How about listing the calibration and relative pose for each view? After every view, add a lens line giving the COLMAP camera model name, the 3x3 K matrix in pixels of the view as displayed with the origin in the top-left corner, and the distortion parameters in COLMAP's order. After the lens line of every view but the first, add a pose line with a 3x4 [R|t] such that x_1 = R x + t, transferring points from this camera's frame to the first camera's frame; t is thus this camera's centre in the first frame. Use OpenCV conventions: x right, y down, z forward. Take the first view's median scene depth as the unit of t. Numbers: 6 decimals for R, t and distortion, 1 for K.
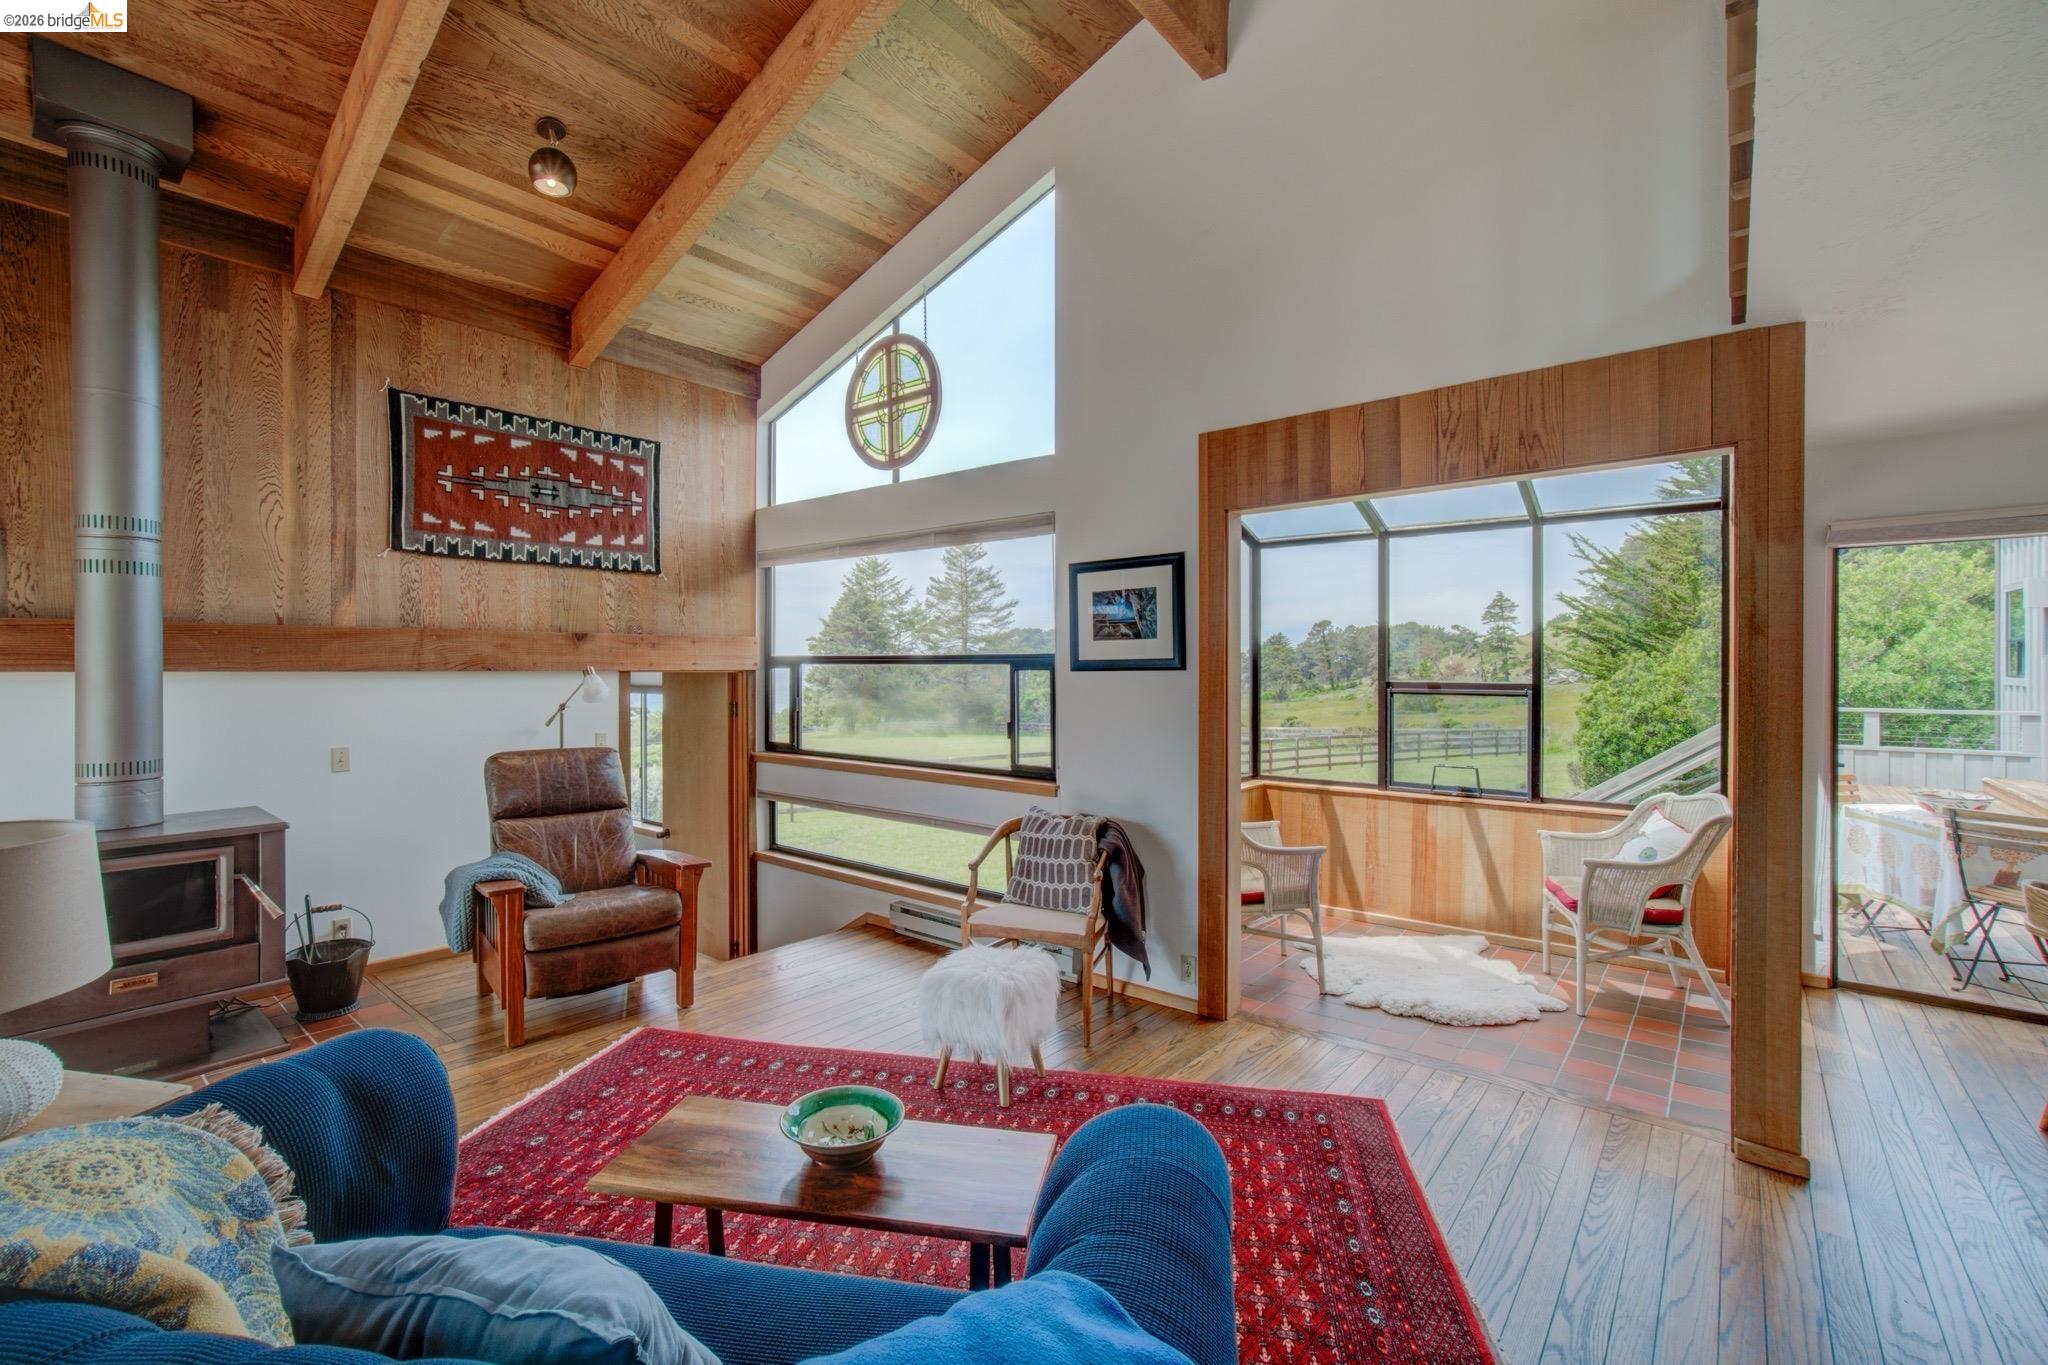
lens RADIAL K [[885.9, 0, 1051.7], [0, 885.9, 675.4], [0, 0, 1]] dist [-0.040165, 0.028118]
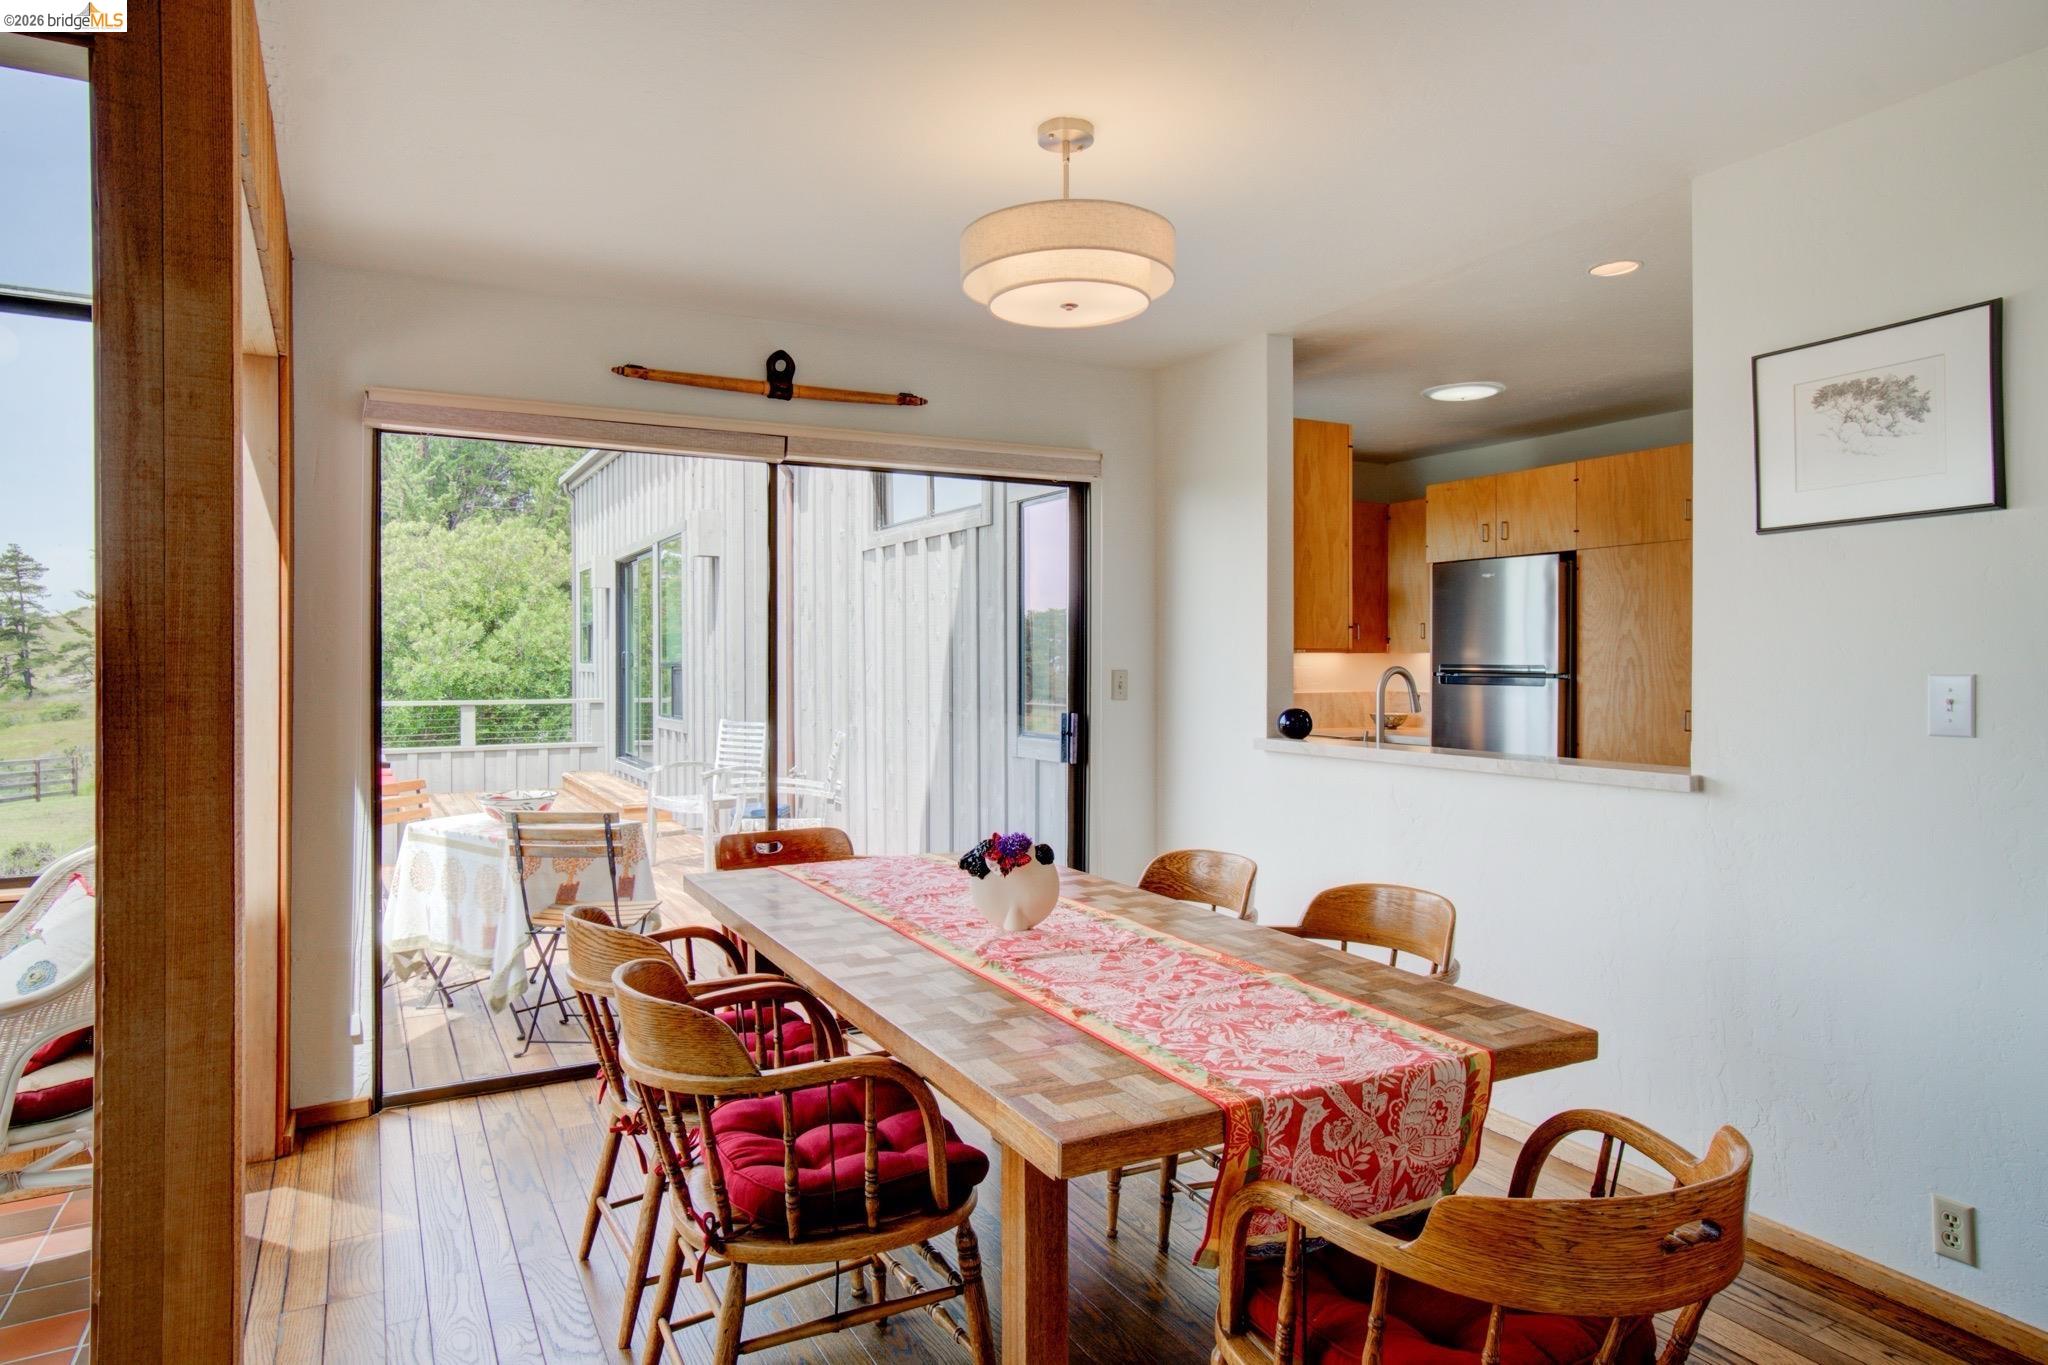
lens RADIAL K [[1214.0, 0, 1026.5], [0, 1214.0, 661.0], [0, 0, 1]] dist [-0.032879, 0.028097]
pose [[0.384414, 0.002651, 0.923157, 0.227995], [0.007517, 0.999954, -0.006001, 0.029978], [-0.923130, 0.009246, 0.384376, 0.188362]]
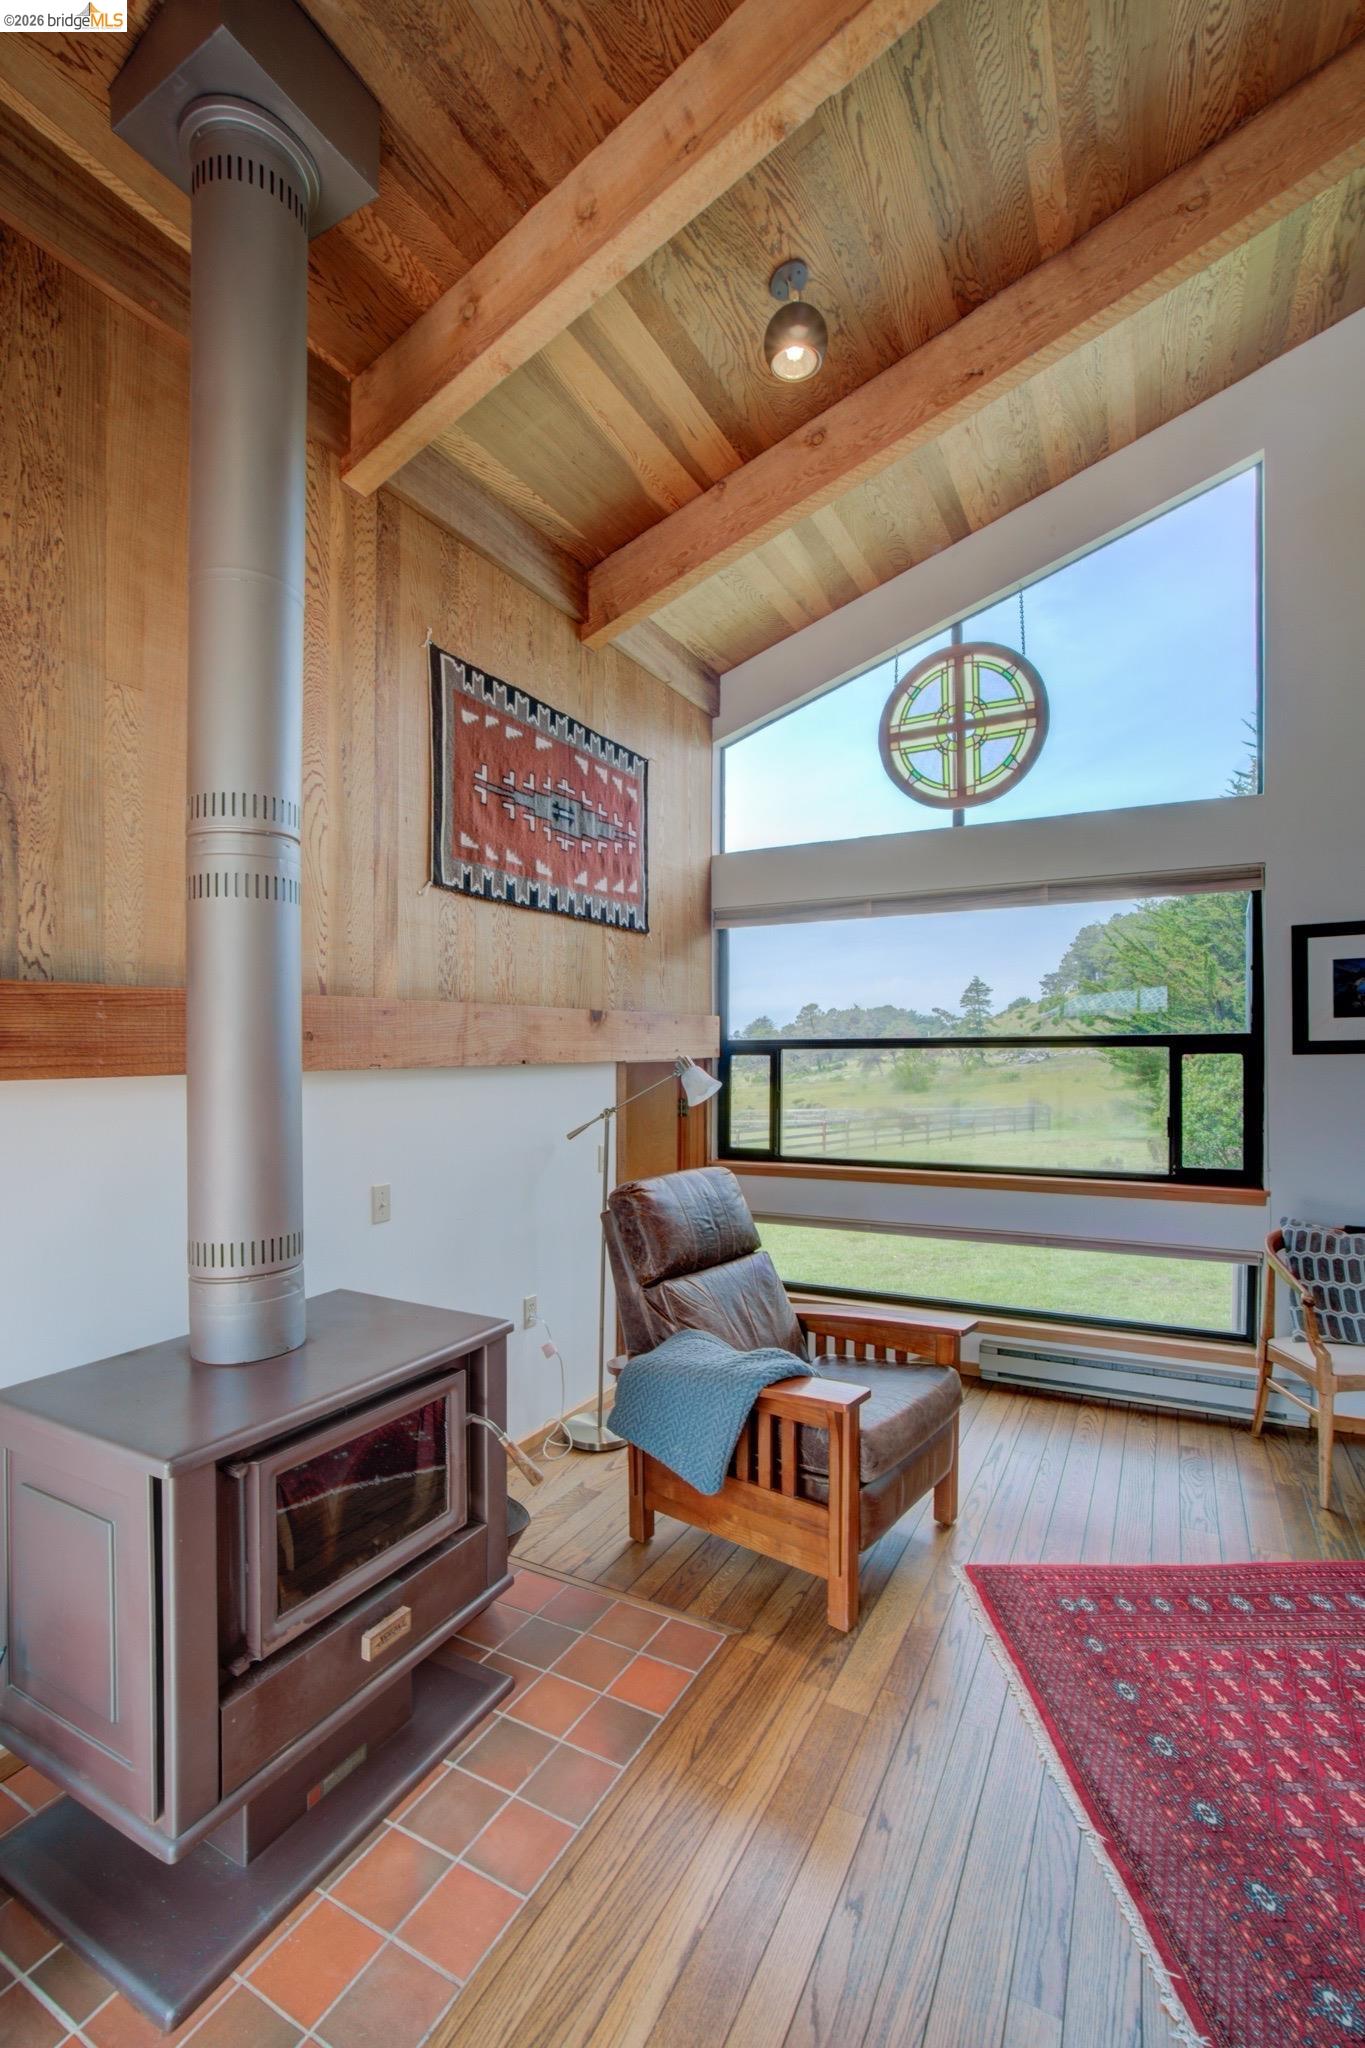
lens RADIAL K [[885.9, 0, 679.1], [0, 885.9, 1051.3], [0, 0, 1]] dist [-0.040165, 0.028118]
pose [[0.981670, -0.011970, 0.190215, -0.634965], [0.013919, 0.999863, -0.008912, -0.006911], [-0.190082, 0.011396, 0.981702, 0.276327]]
